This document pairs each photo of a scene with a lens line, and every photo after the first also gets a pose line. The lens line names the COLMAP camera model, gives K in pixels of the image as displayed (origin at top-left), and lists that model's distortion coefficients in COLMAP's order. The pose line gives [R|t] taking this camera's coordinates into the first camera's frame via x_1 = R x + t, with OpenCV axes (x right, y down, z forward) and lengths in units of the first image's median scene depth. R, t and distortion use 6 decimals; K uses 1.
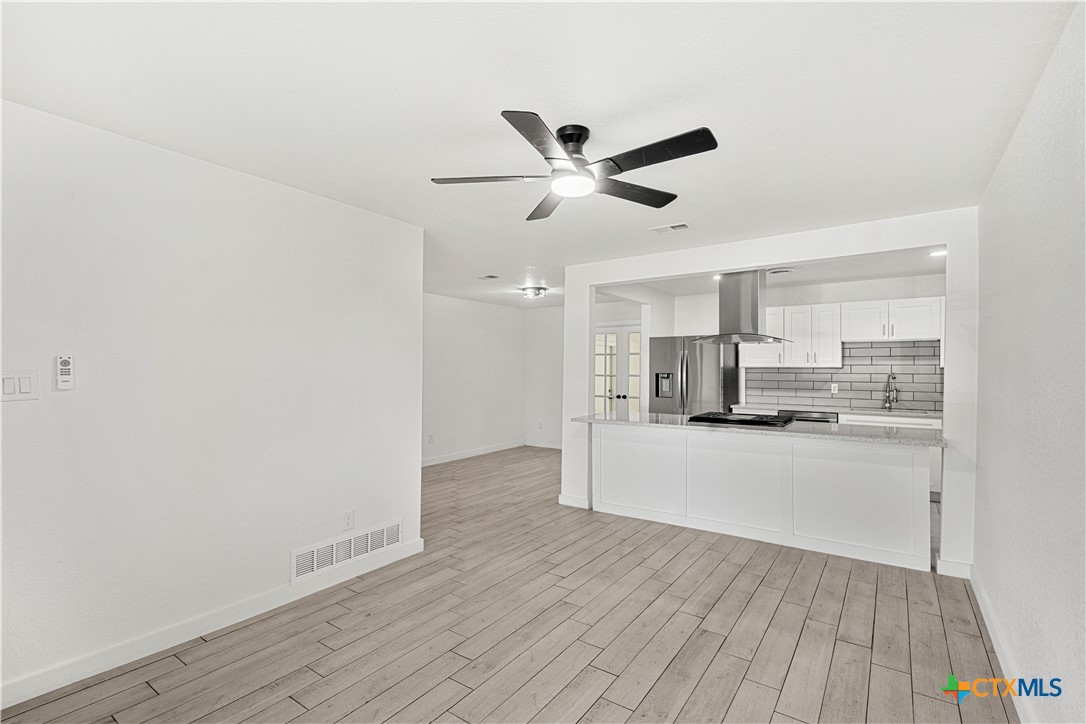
lens RADIAL K [[495.9, 0, 541.1], [0, 495.9, 364.4], [0, 0, 1]] dist [0.000238, 0.000110]
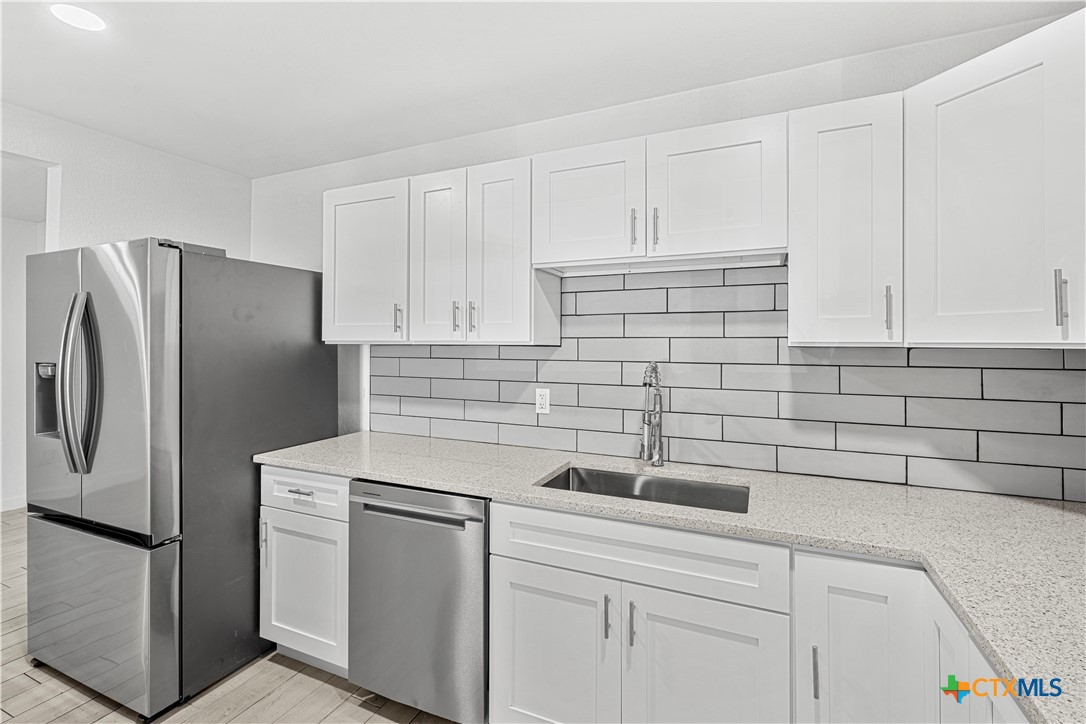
lens RADIAL K [[495.9, 0, 553.6], [0, 495.9, 341.3], [0, 0, 1]] dist [0.000238, 0.000110]
pose [[0.979532, 0.004788, 0.201232, 0.532957], [-0.004653, 0.999989, -0.001143, 0.004376], [-0.201235, 0.000183, 0.979543, 0.645011]]
